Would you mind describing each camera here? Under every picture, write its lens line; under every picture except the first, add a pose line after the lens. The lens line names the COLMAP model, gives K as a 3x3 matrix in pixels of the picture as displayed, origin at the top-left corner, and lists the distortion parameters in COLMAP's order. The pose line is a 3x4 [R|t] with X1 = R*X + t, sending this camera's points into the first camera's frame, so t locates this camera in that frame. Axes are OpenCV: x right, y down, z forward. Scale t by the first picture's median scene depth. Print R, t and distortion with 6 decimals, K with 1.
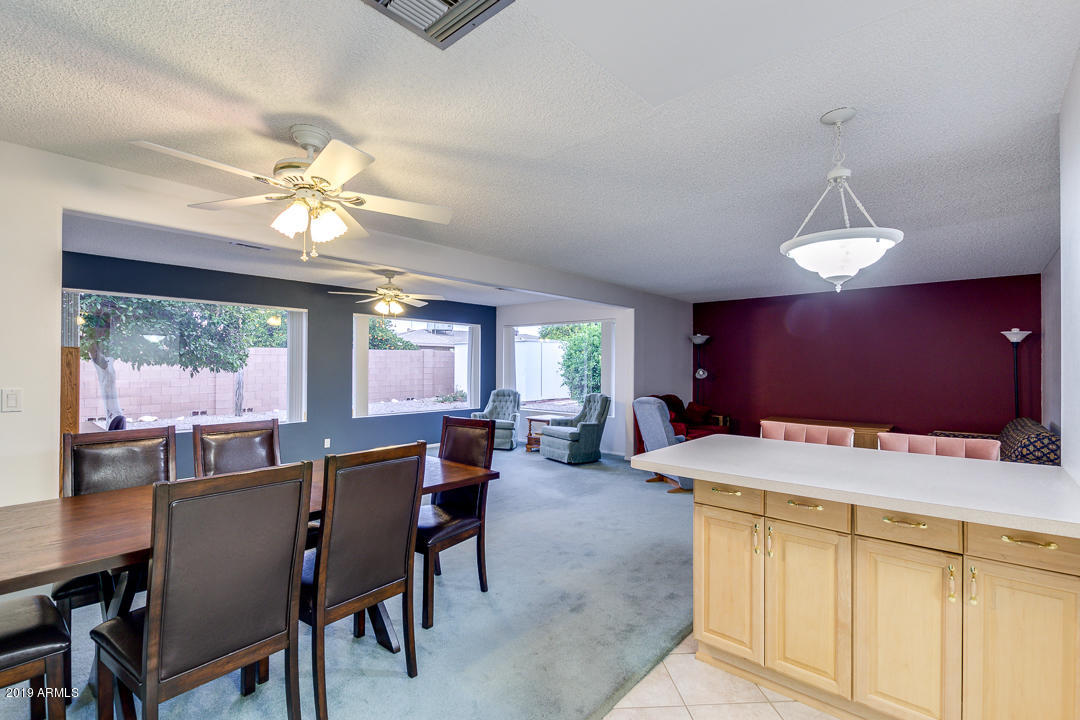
lens RADIAL K [[493.8, 0, 543.1], [0, 493.8, 365.2], [0, 0, 1]] dist [0.001838, 0.000899]
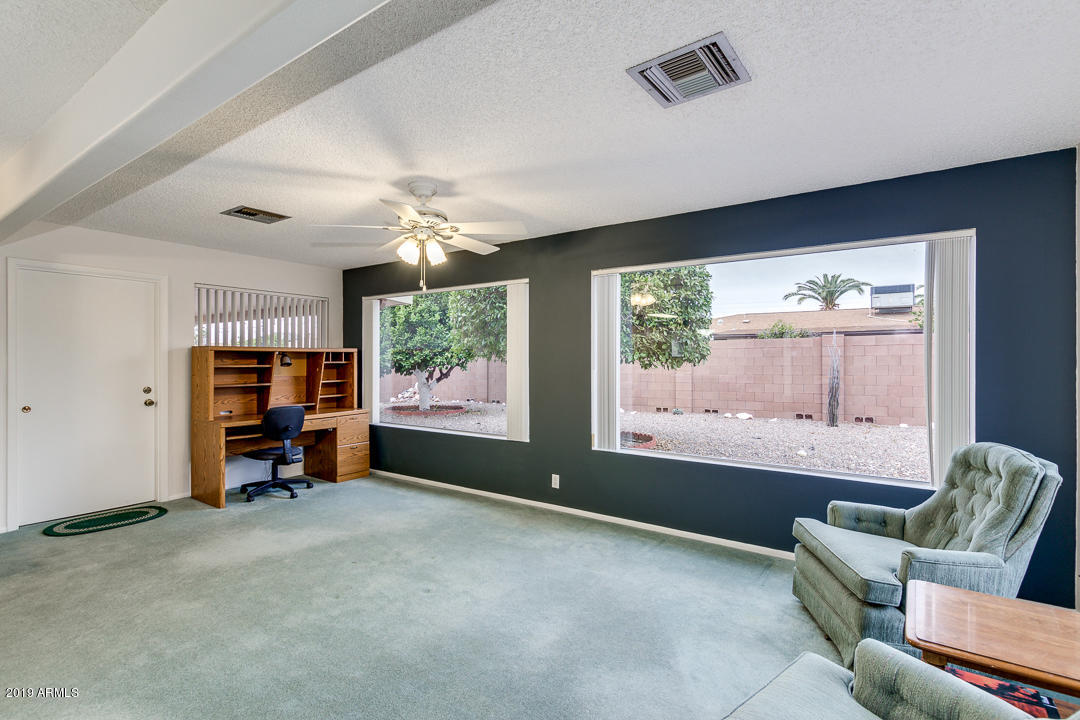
lens RADIAL K [[497.4, 0, 540.0], [0, 497.4, 360.0], [0, 0, 1]] dist [0.002111, 0.000467]
pose [[0.110347, -0.003032, -0.993889, 0.168009], [0.003784, 0.999989, -0.002631, 0.001395], [0.993886, -0.003470, 0.110357, 0.745597]]
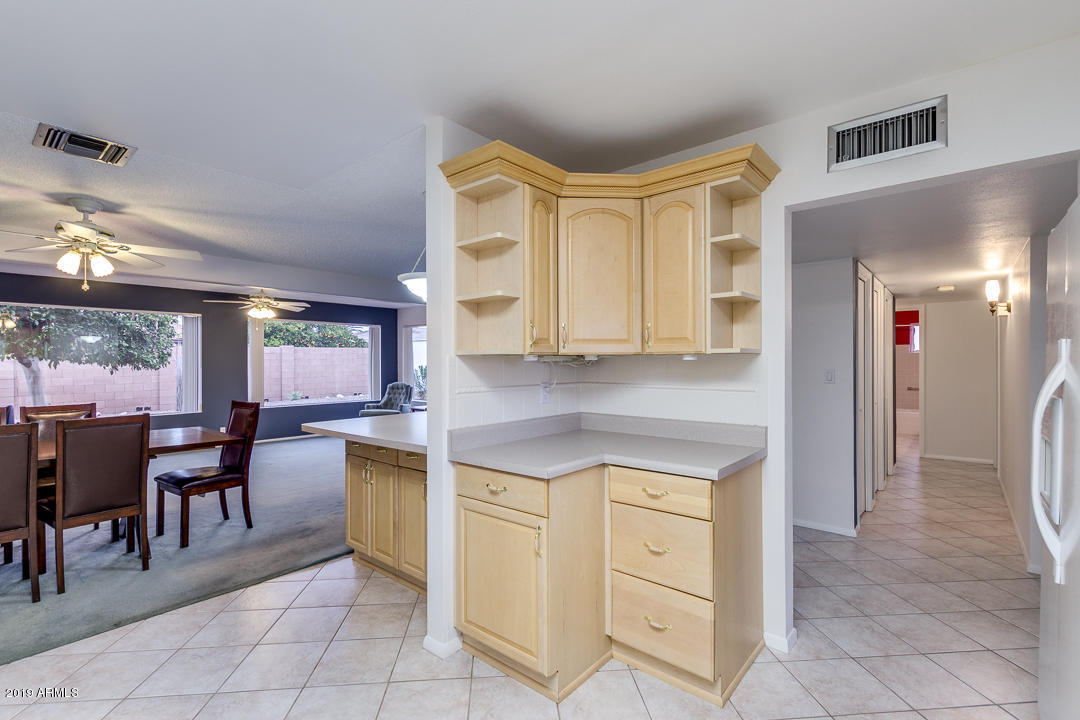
lens RADIAL K [[497.4, 0, 540.0], [0, 497.4, 360.0], [0, 0, 1]] dist [0.002111, 0.000467]
pose [[0.999895, -0.008516, 0.011718, 0.232913], [0.008543, 0.999961, -0.002274, 0.002527], [-0.011698, 0.002374, 0.999929, -0.131759]]
